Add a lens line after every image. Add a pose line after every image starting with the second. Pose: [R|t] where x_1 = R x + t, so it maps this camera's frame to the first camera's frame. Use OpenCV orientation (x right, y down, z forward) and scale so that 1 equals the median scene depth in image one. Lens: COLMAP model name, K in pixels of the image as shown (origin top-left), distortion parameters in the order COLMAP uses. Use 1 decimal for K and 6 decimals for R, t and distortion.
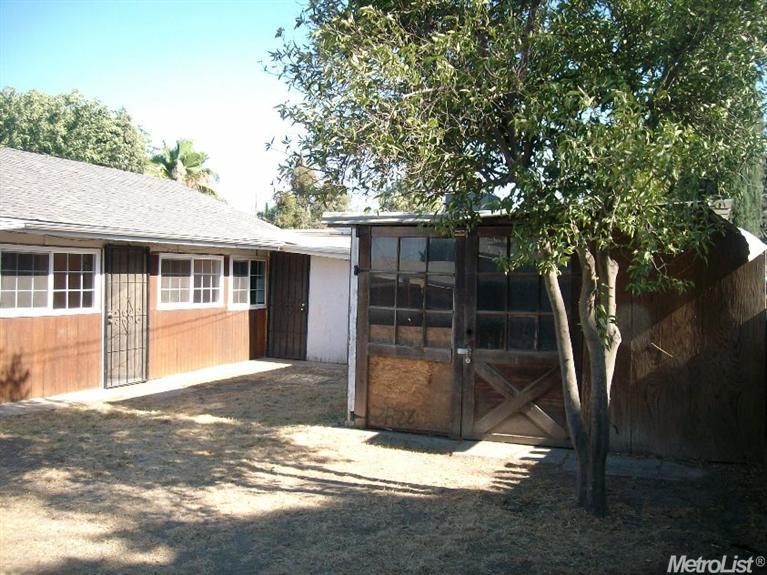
lens RADIAL K [[796.0, 0, 387.4], [0, 796.0, 273.2], [0, 0, 1]] dist [-0.153843, 0.138956]
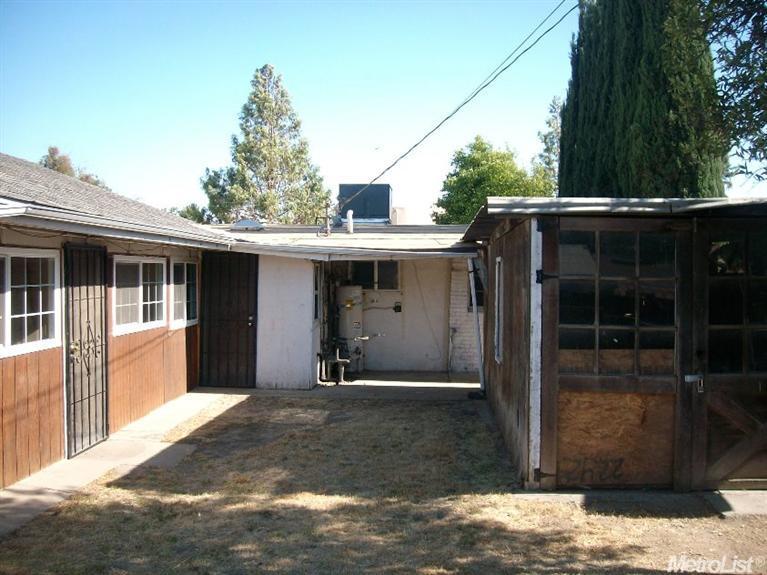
lens RADIAL K [[796.0, 0, 387.4], [0, 796.0, 273.2], [0, 0, 1]] dist [-0.153843, 0.138956]
pose [[0.942039, -0.019153, 0.334956, -0.417759], [0.017428, 0.999815, 0.008154, -0.015100], [-0.335051, -0.001843, 0.942198, 0.364096]]
